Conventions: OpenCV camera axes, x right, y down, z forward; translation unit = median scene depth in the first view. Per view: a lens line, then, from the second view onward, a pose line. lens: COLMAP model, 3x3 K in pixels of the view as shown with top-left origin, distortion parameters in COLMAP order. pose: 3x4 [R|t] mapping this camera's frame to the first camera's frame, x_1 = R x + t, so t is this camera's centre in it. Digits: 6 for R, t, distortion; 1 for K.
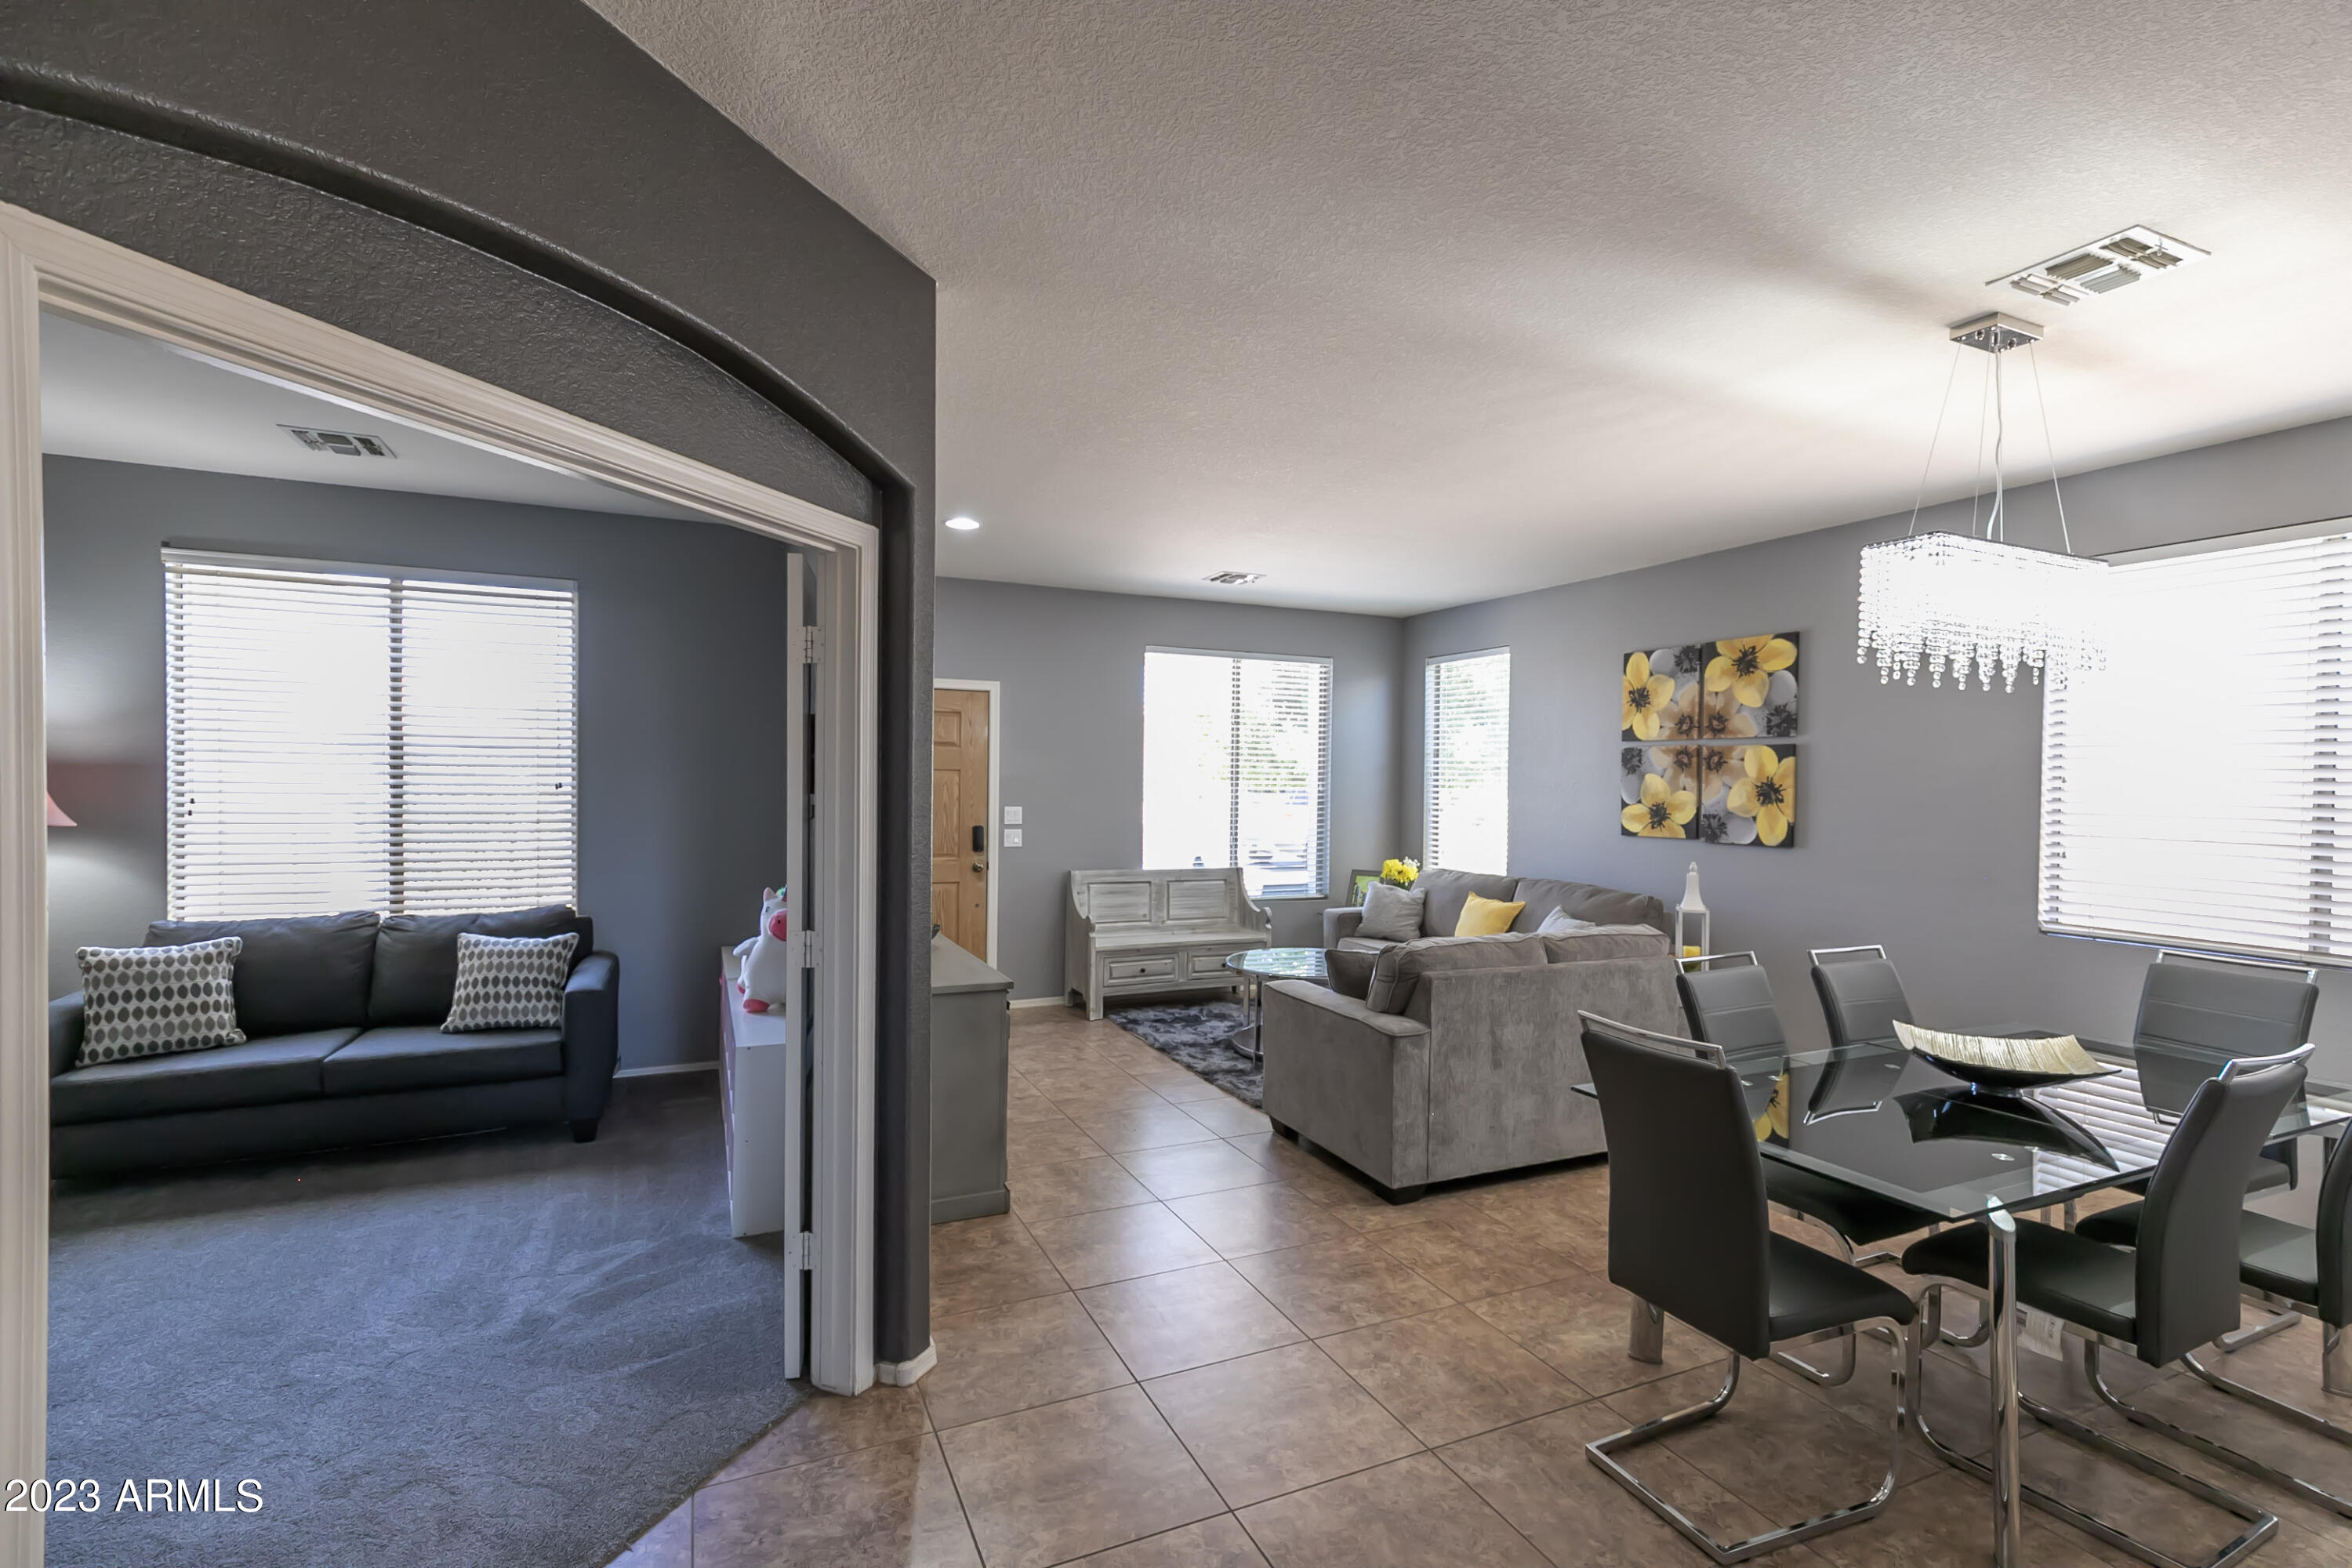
lens RADIAL K [[1055.9, 0, 1176.8], [0, 1055.9, 798.2], [0, 0, 1]] dist [0.004376, 0.004144]
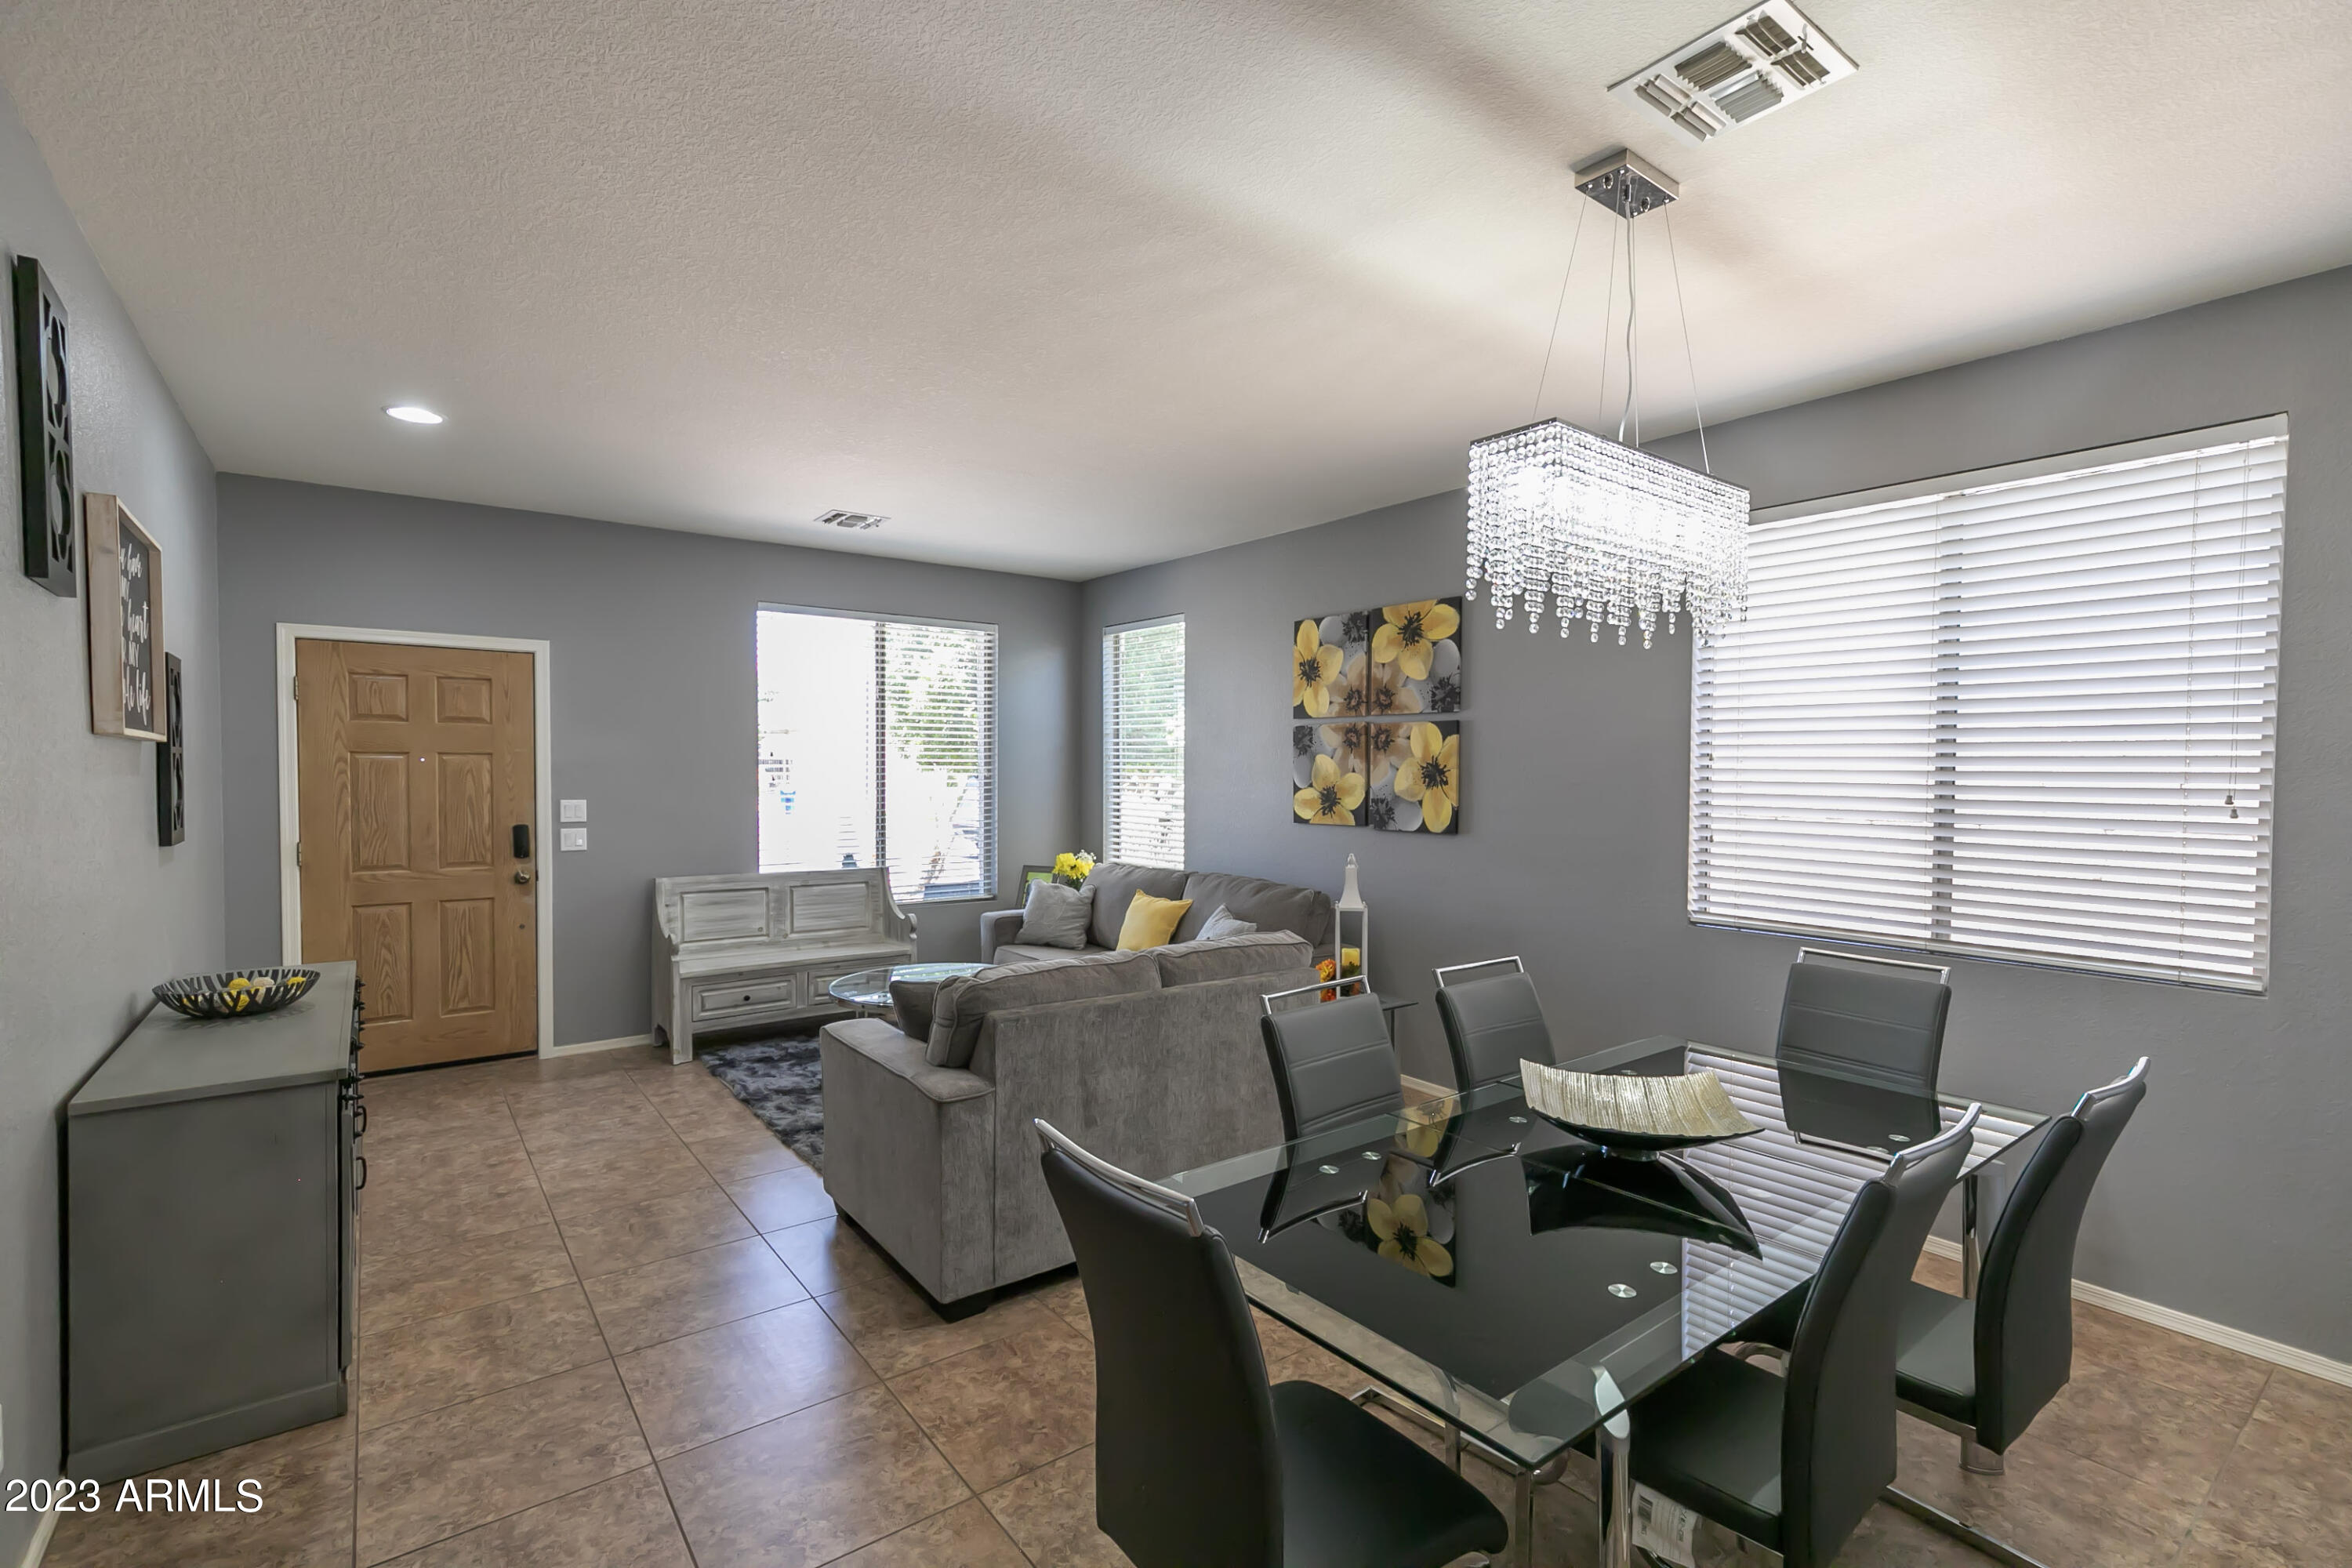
lens RADIAL K [[1055.9, 0, 1176.8], [0, 1055.9, 798.2], [0, 0, 1]] dist [0.004376, 0.004144]
pose [[0.975643, -0.013162, 0.218970, 0.136830], [0.010295, 0.999846, 0.014232, 0.000217], [-0.219124, -0.011631, 0.975628, 0.154151]]
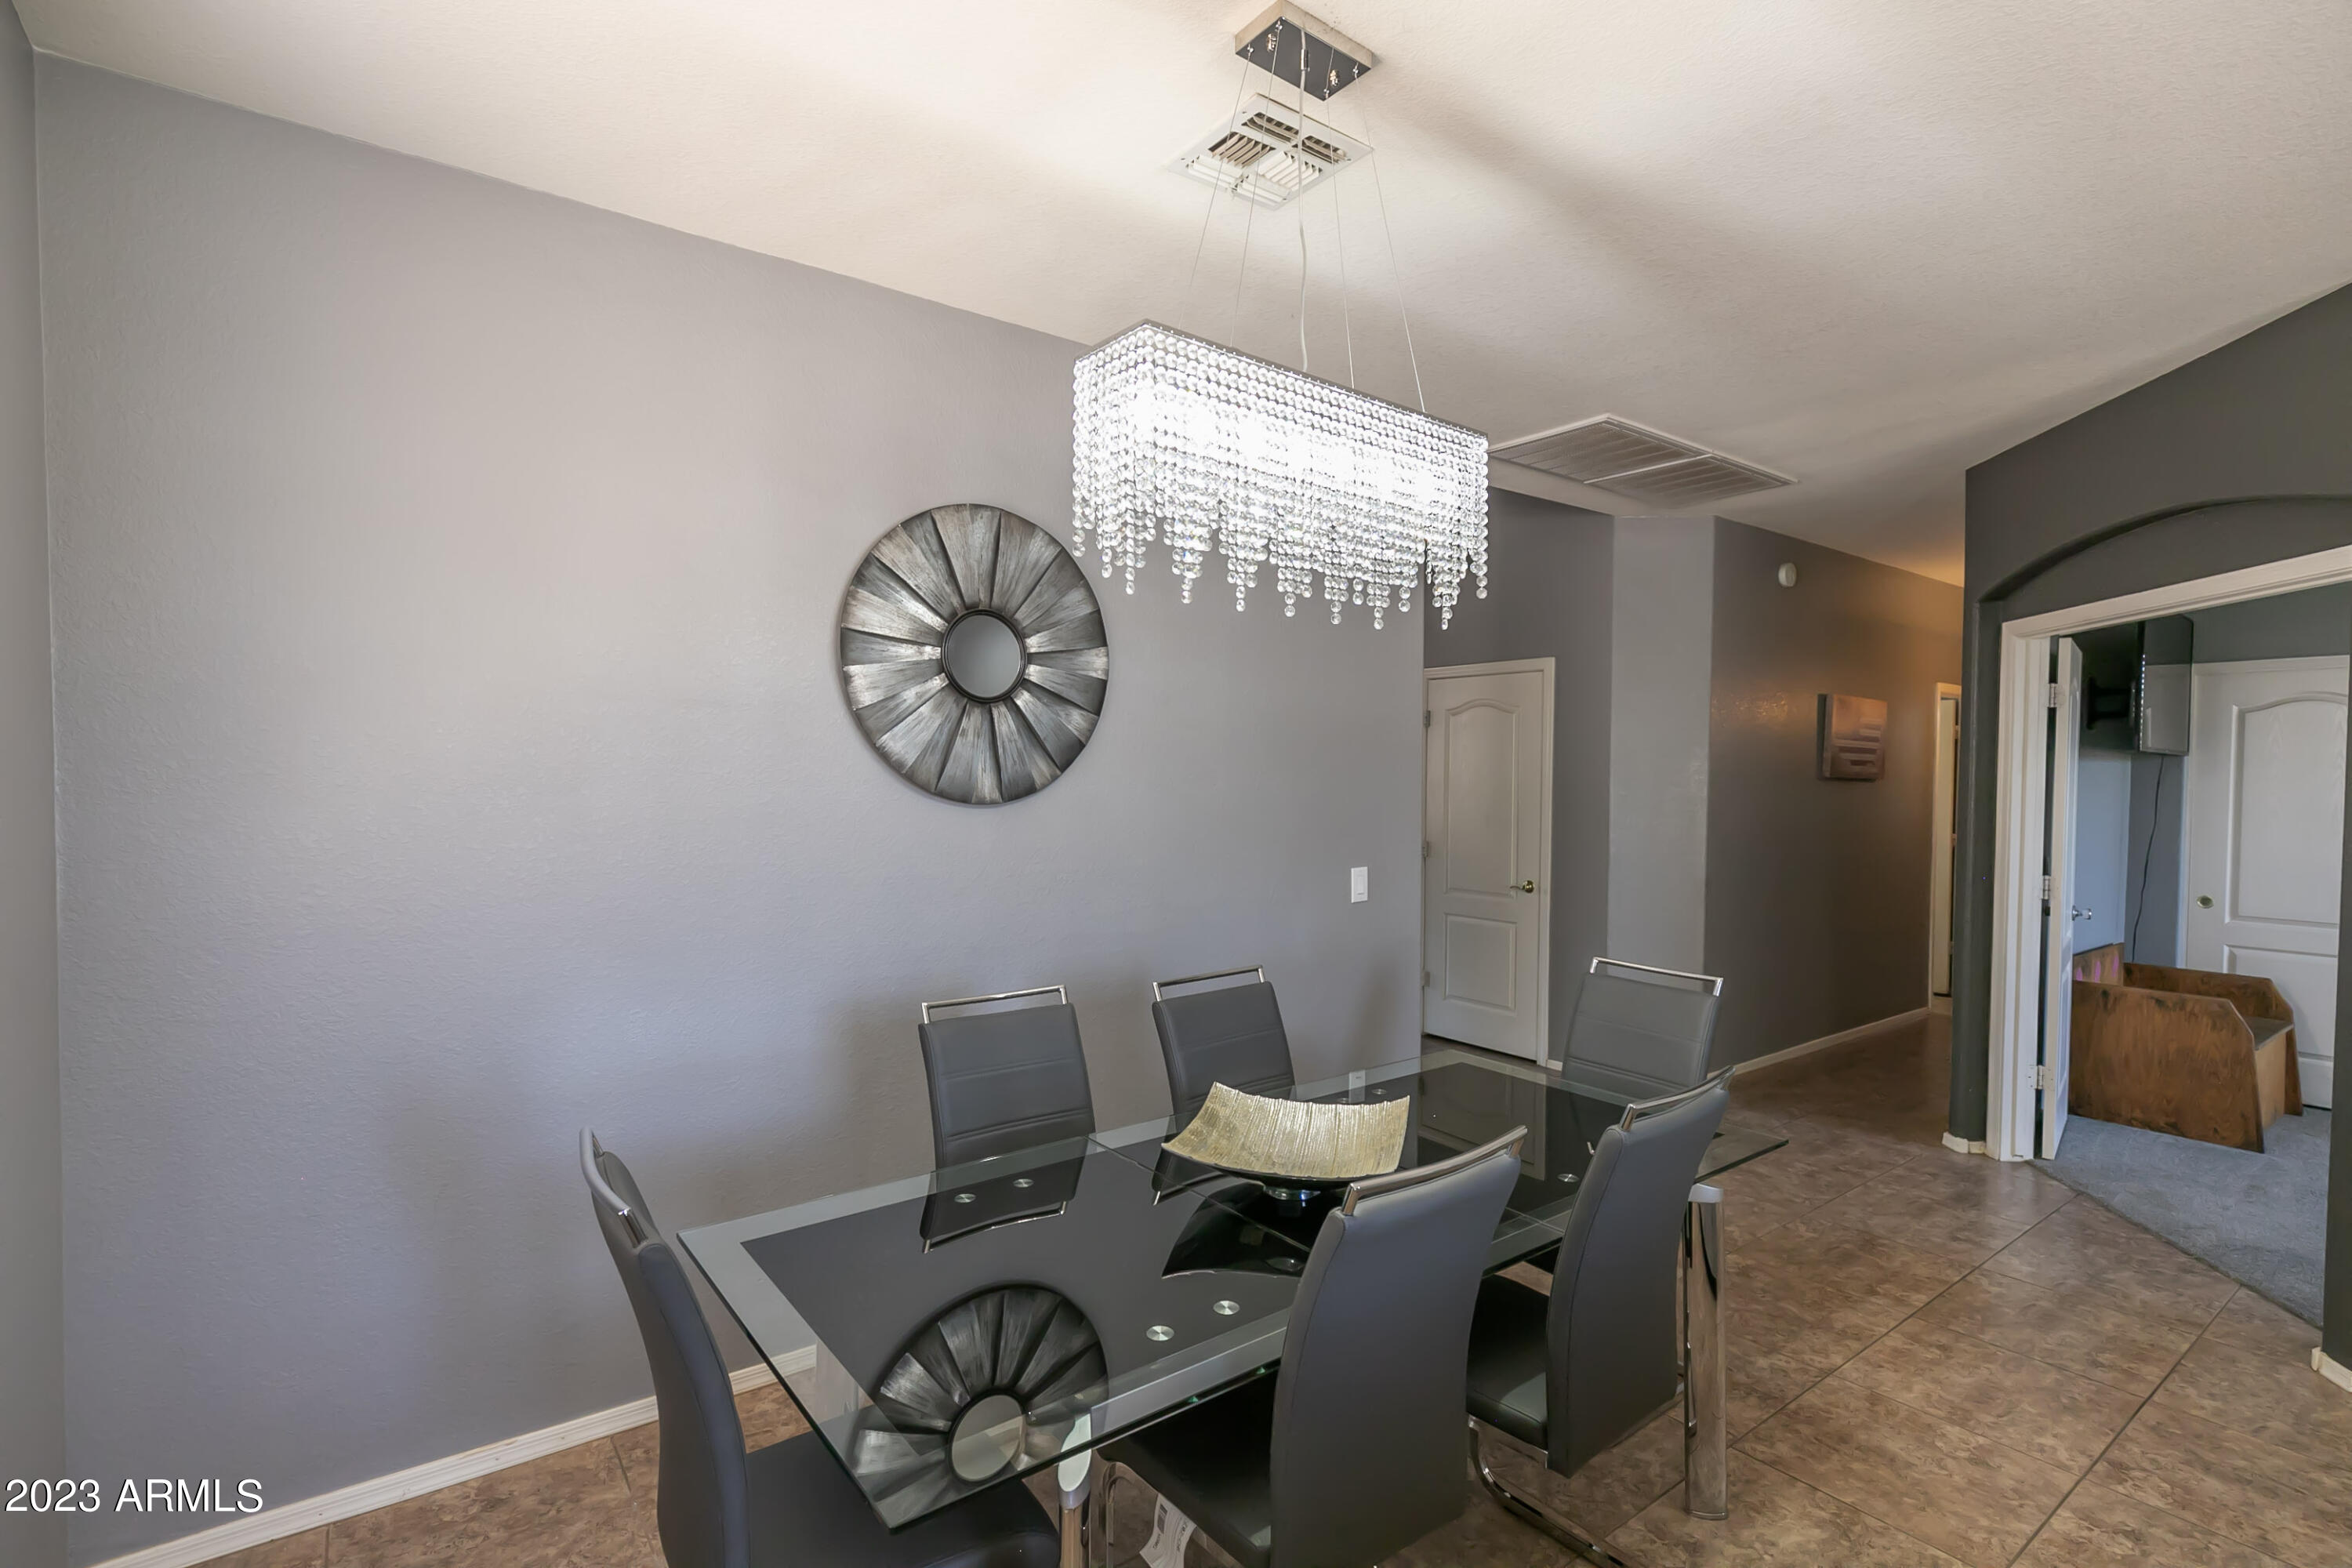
lens RADIAL K [[1094.7, 0, 1179.0], [0, 1094.7, 800.5], [0, 0, 1]] dist [-0.002193, -0.000158]
pose [[-0.977174, -0.008475, -0.212271, 0.497723], [-0.018721, 0.998752, 0.046306, -0.013031], [0.211614, 0.049223, -0.976113, 0.836587]]
